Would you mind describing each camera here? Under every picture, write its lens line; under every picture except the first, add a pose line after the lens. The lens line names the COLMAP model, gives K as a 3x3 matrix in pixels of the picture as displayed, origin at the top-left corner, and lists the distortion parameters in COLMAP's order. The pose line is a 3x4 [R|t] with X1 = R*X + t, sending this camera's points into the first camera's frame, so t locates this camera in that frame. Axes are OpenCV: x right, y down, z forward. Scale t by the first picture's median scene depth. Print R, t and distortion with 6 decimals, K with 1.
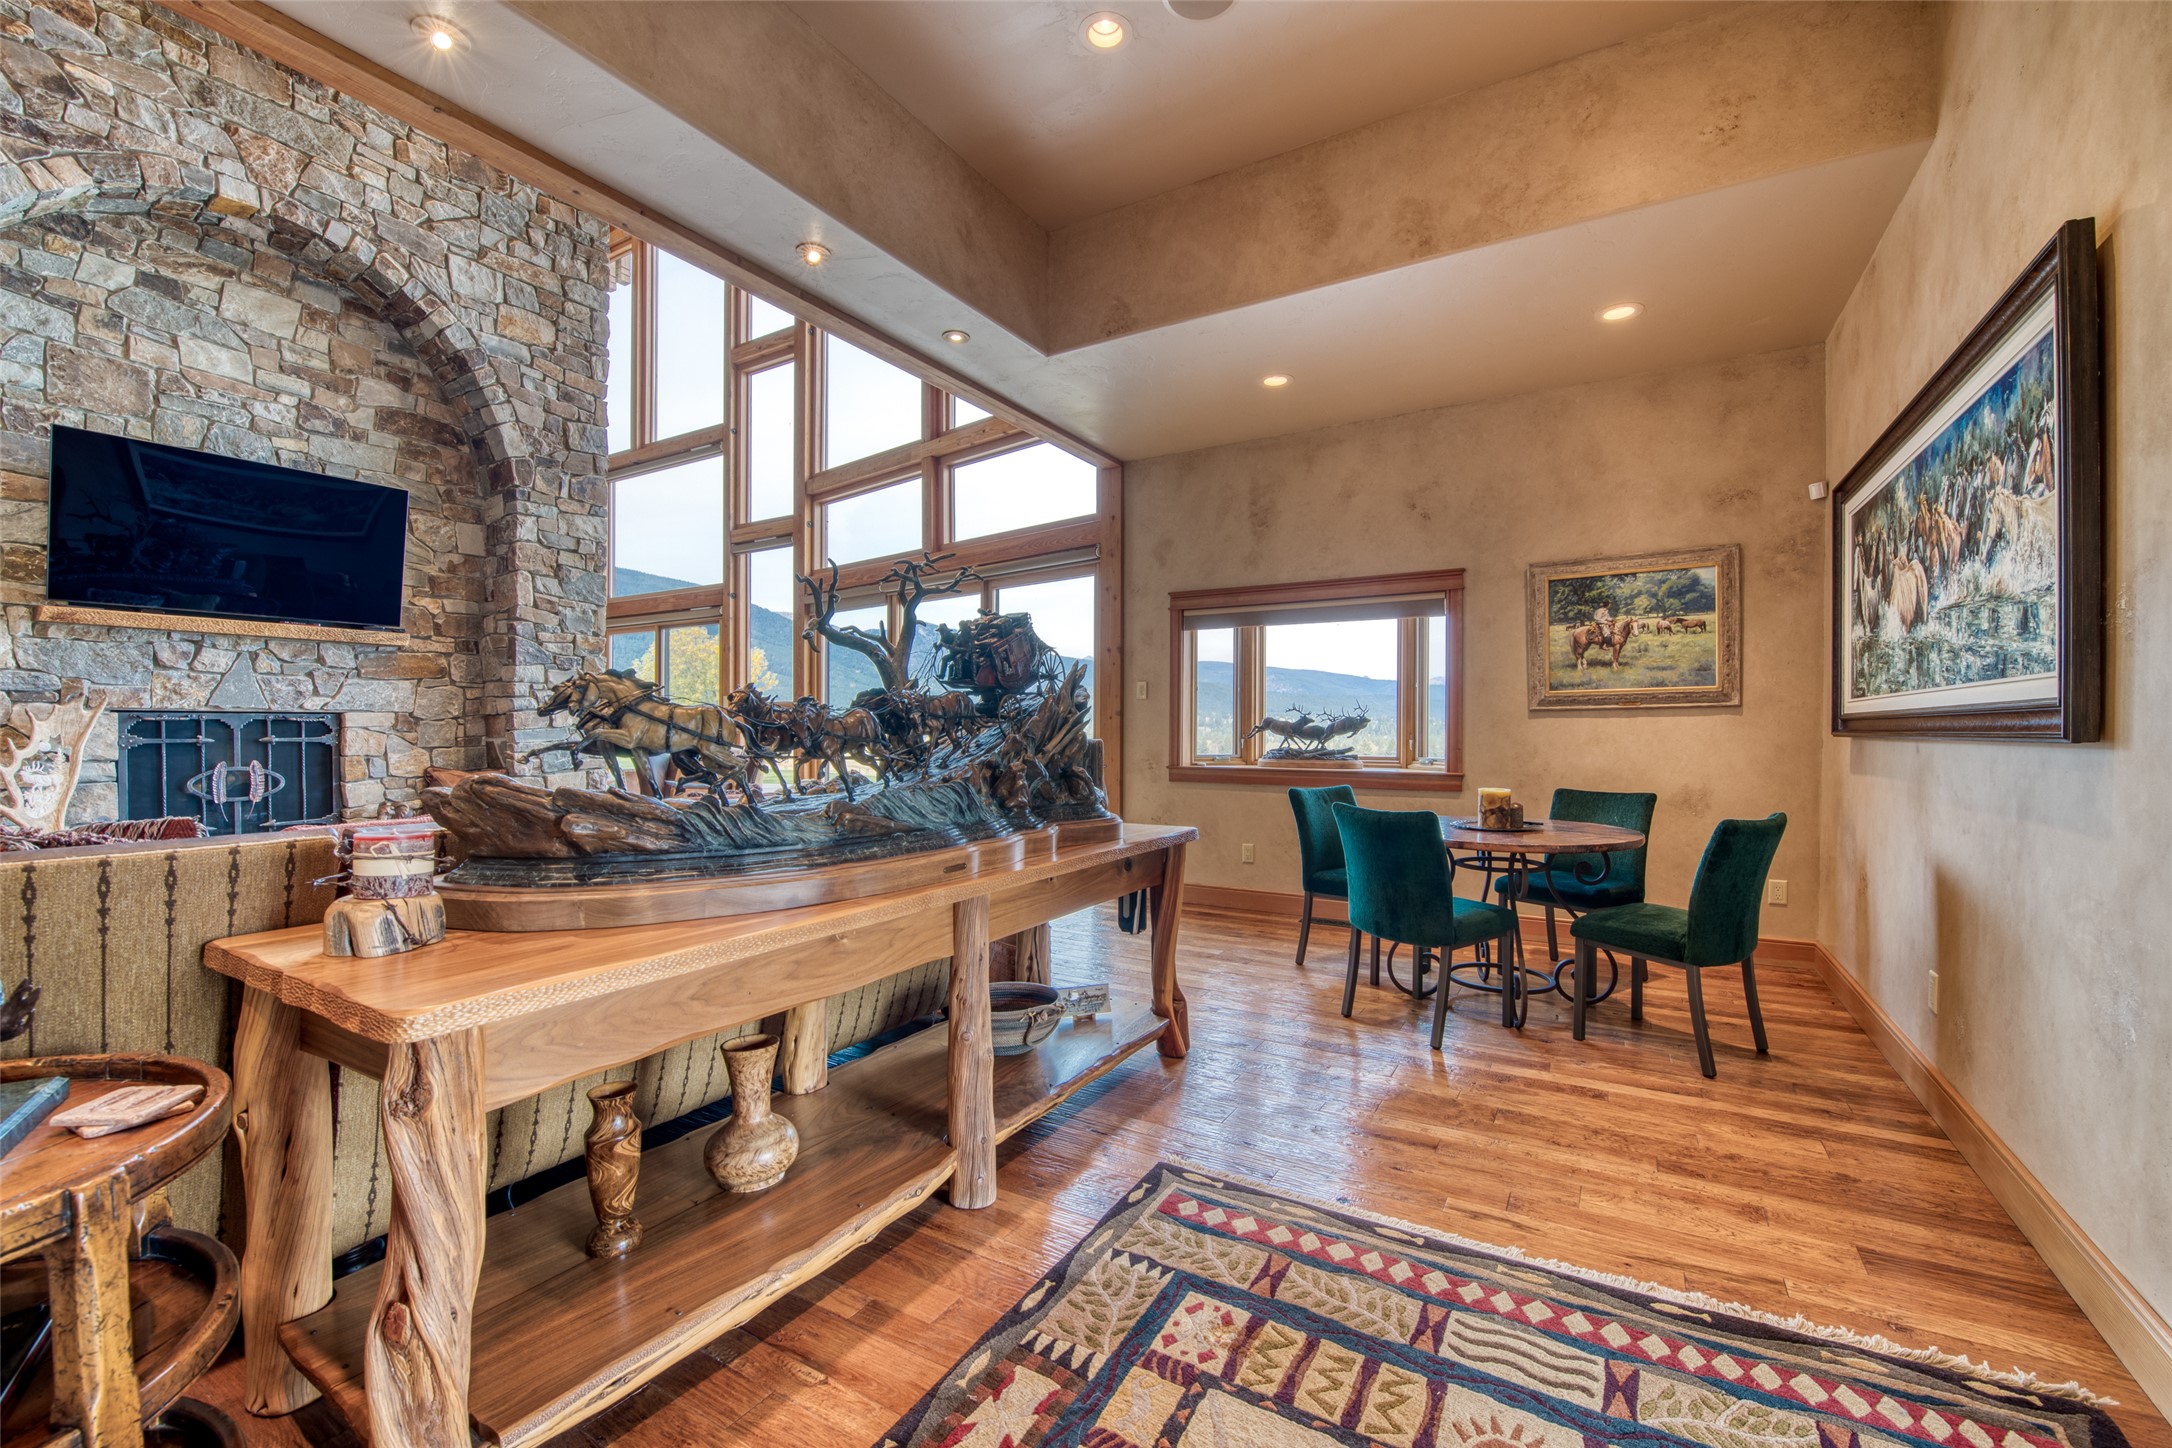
lens RADIAL K [[889.5, 0, 1094.3], [0, 889.5, 734.6], [0, 0, 1]] dist [-0.009200, -0.000218]
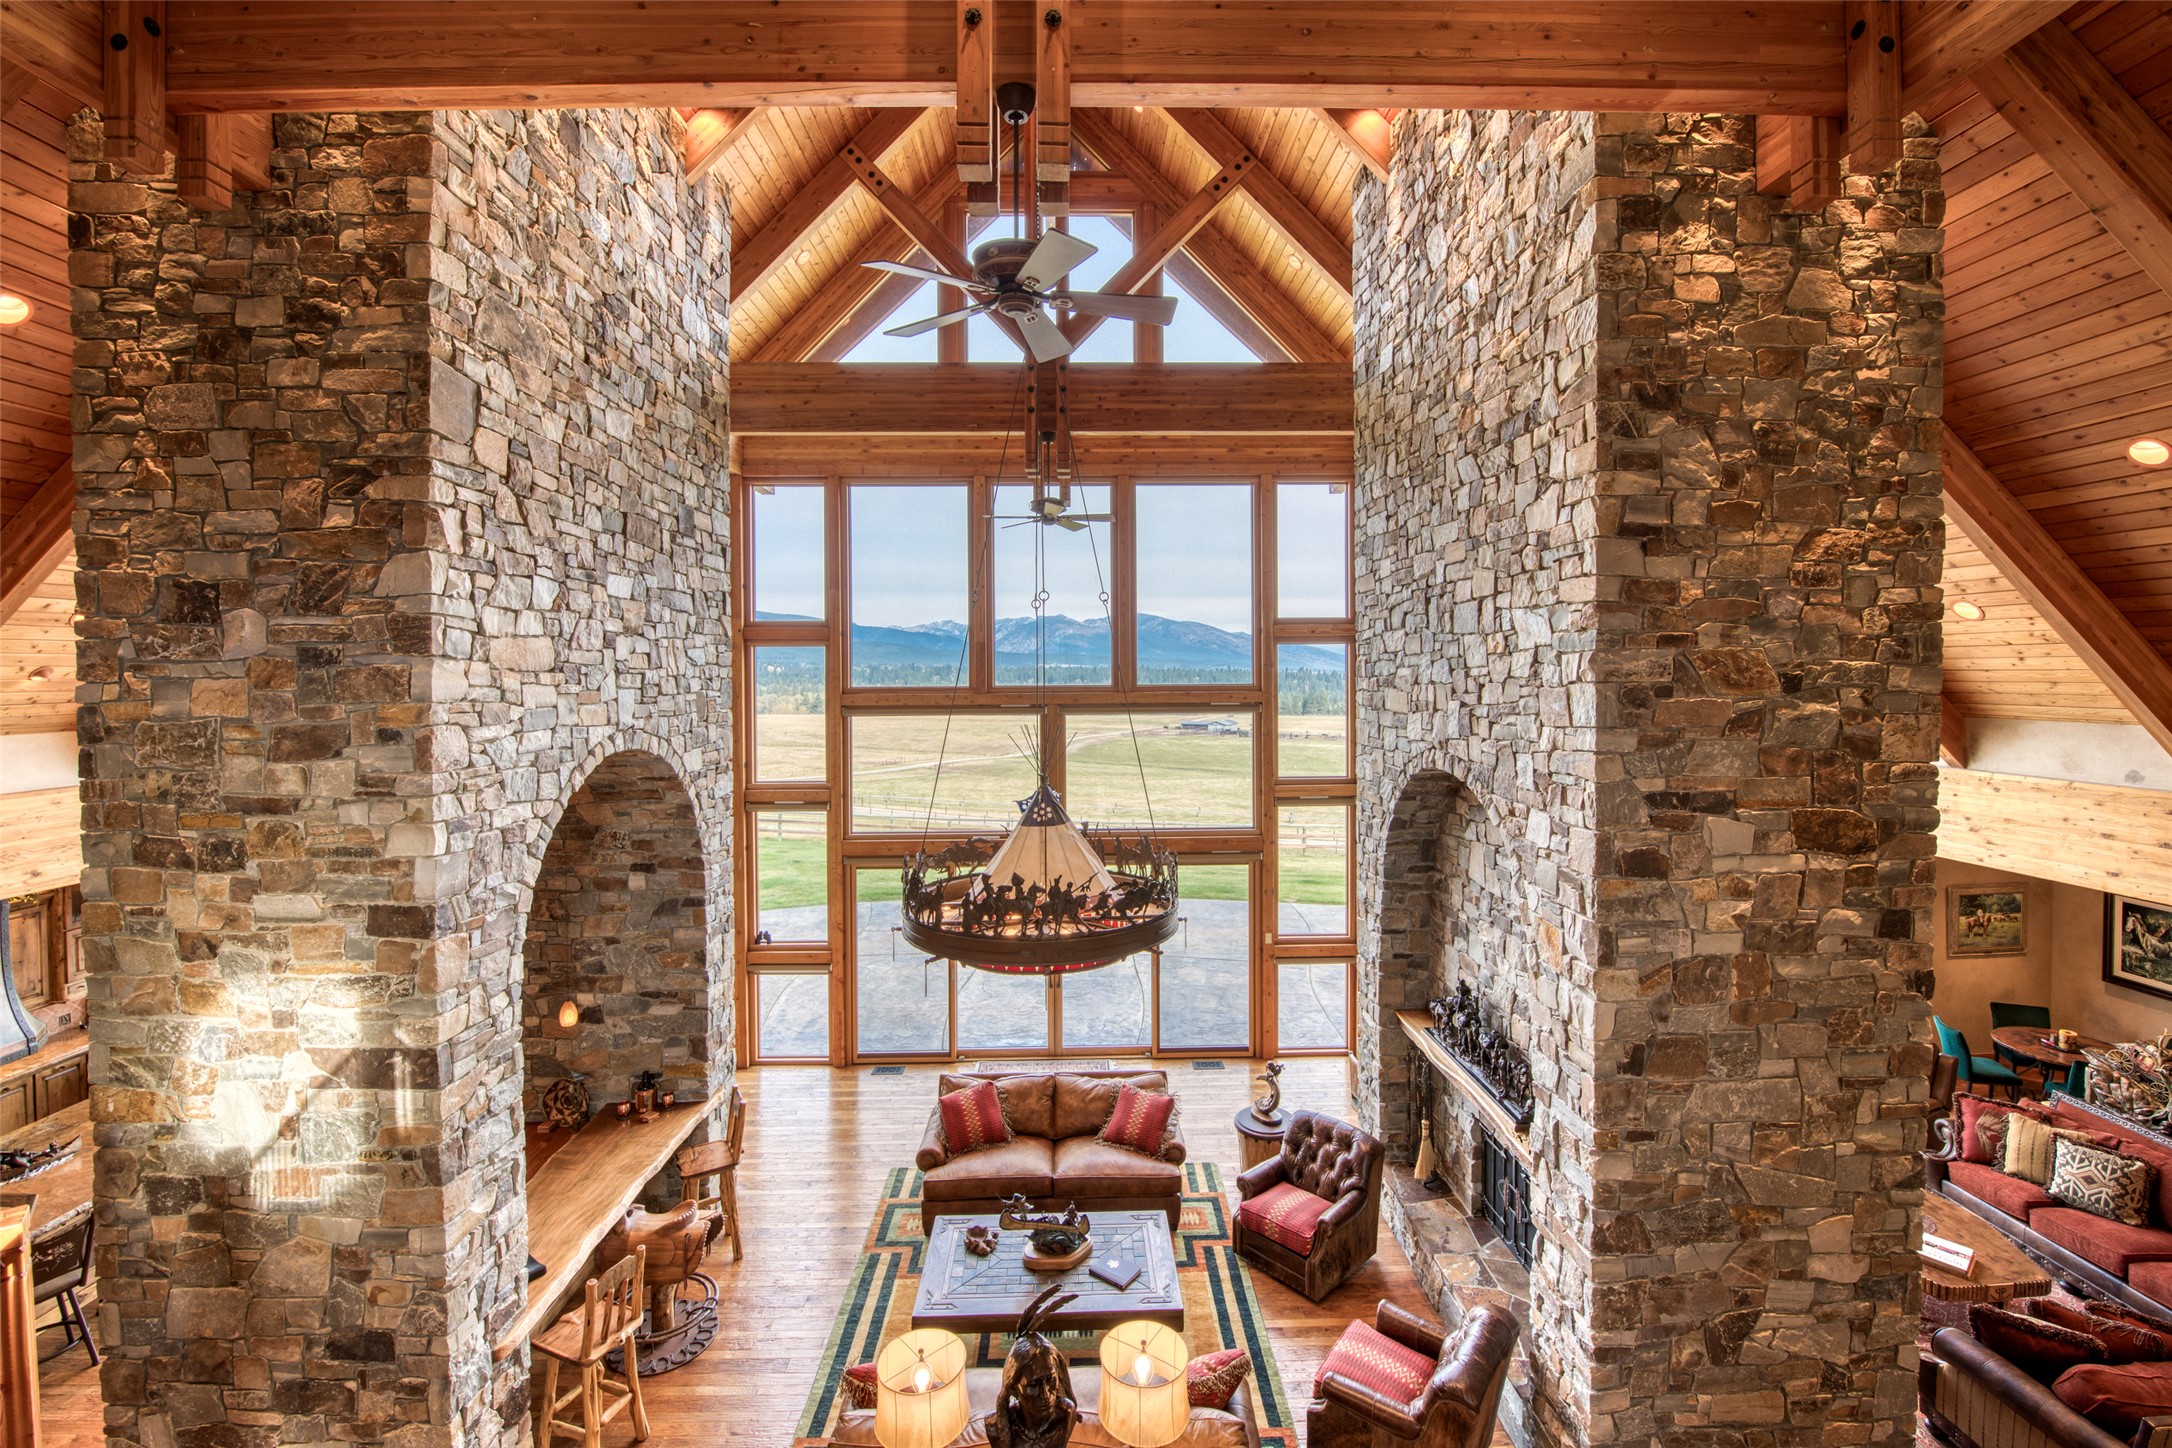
lens RADIAL K [[886.0, 0, 1086.1], [0, 886.0, 681.2], [0, 0, 1]] dist [-0.022588, -0.000342]
pose [[0.852660, -0.012195, 0.522324, -2.370050], [0.011724, 0.999922, 0.004207, -0.730818], [-0.522335, 0.002537, 0.852737, 0.341130]]
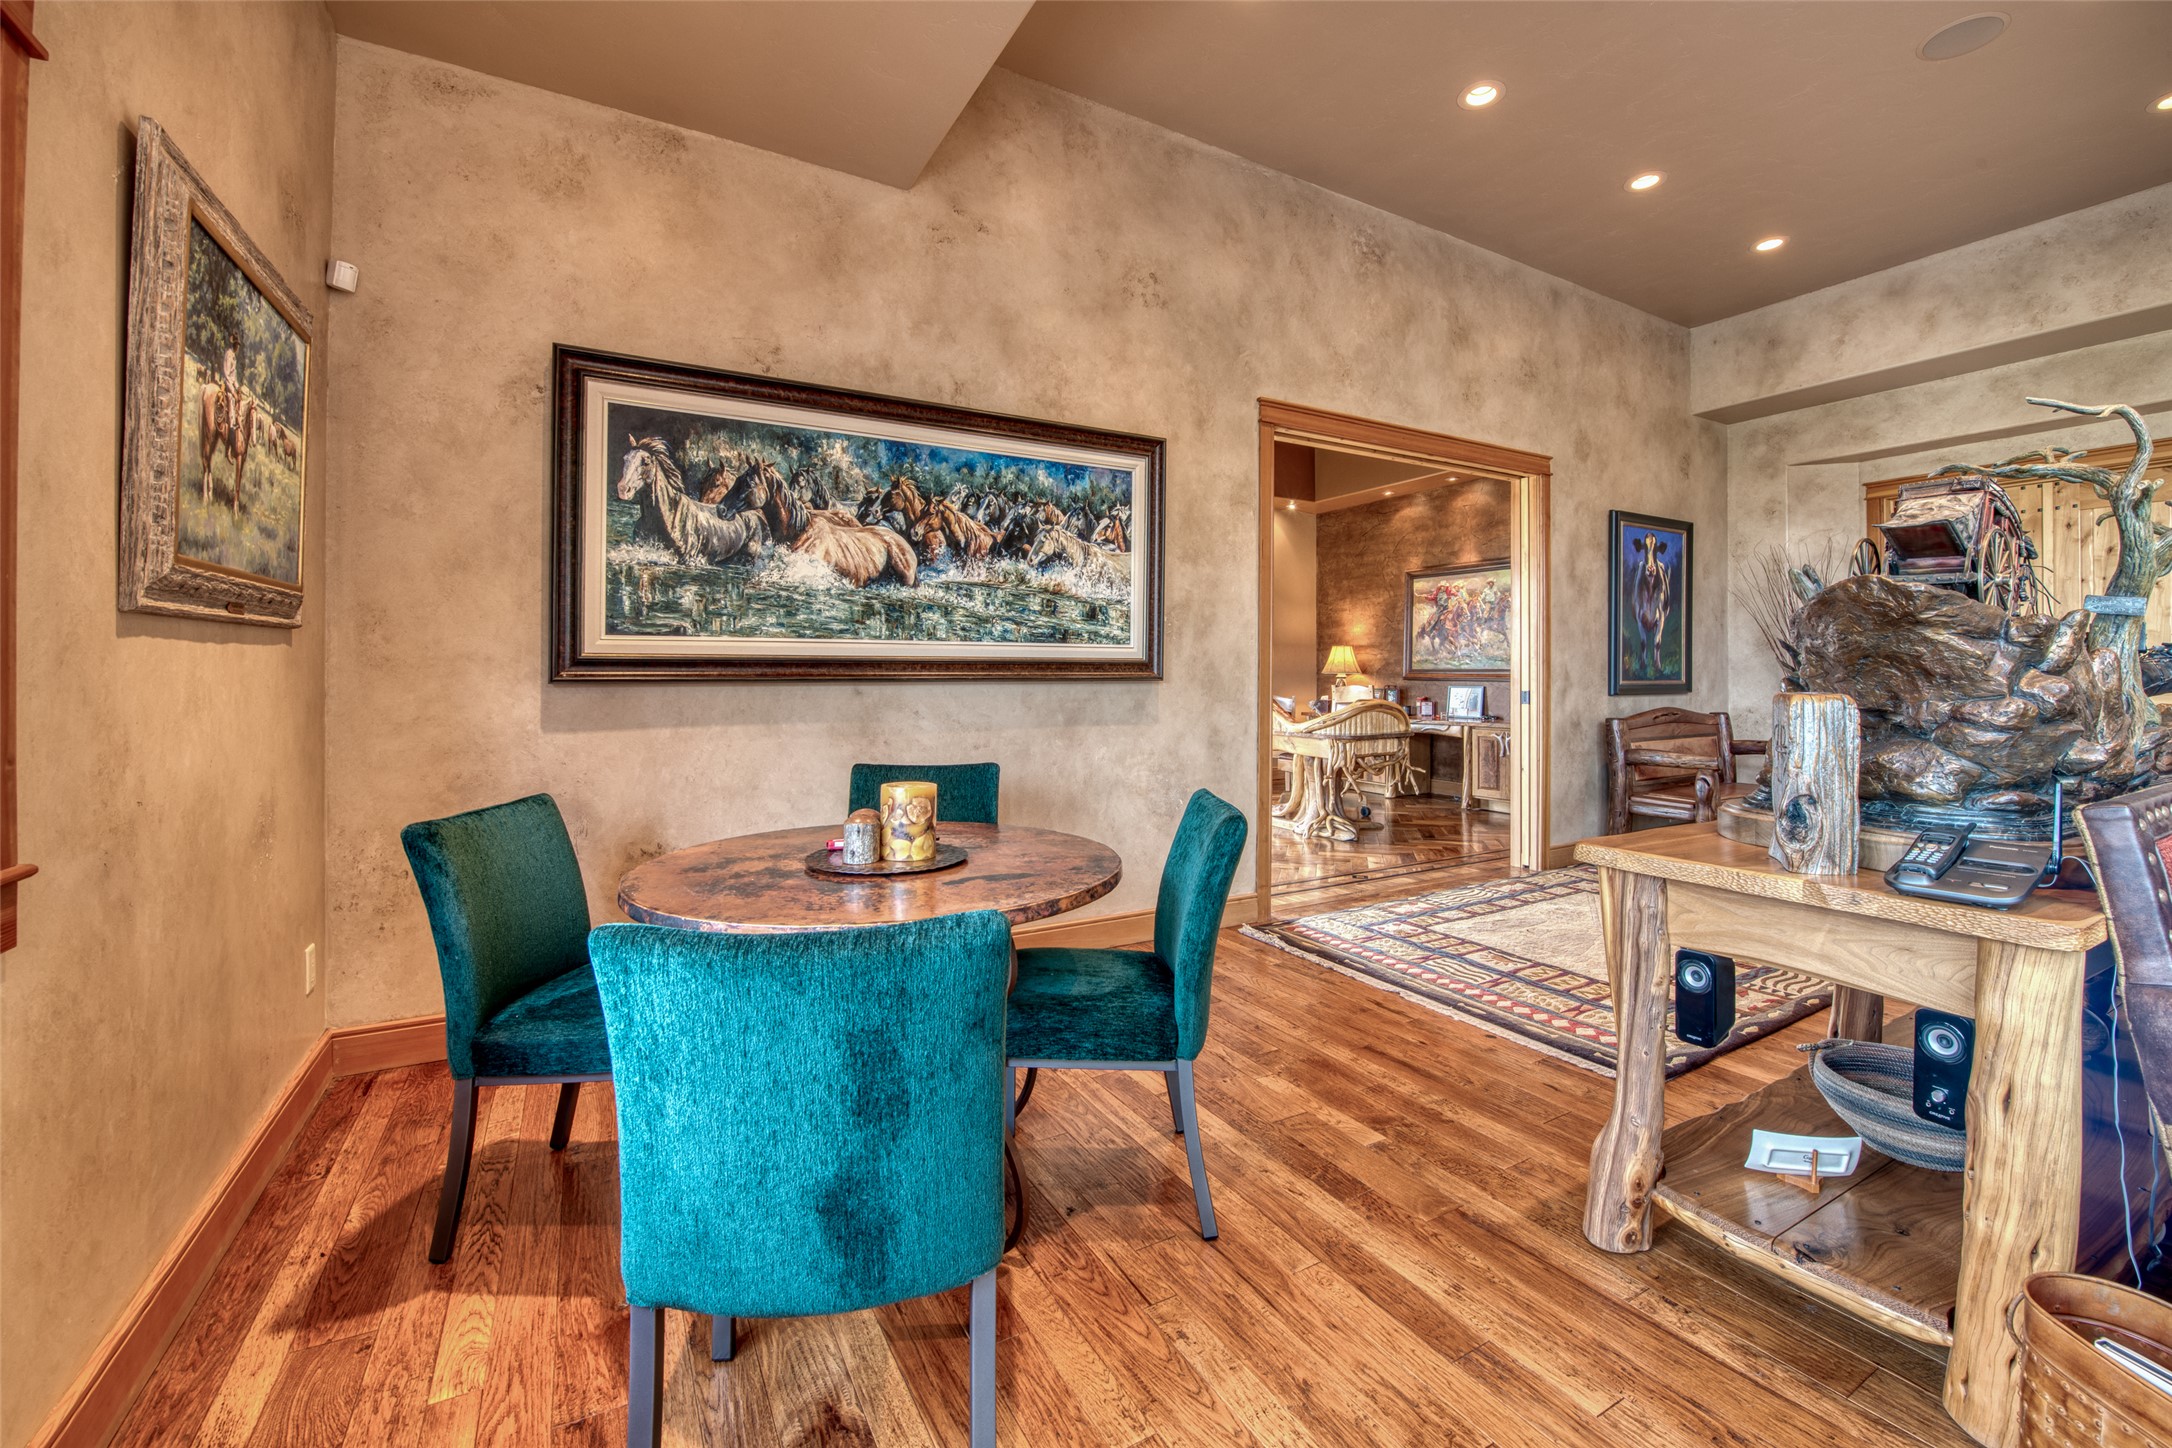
lens RADIAL K [[884.1, 0, 1092.8], [0, 884.1, 676.0], [0, 0, 1]] dist [-0.018668, -0.000400]
pose [[-0.869743, -0.001644, 0.493502, 0.072731], [0.001791, 0.999977, 0.006488, -0.005558], [-0.493502, 0.006526, -0.869720, 1.134563]]
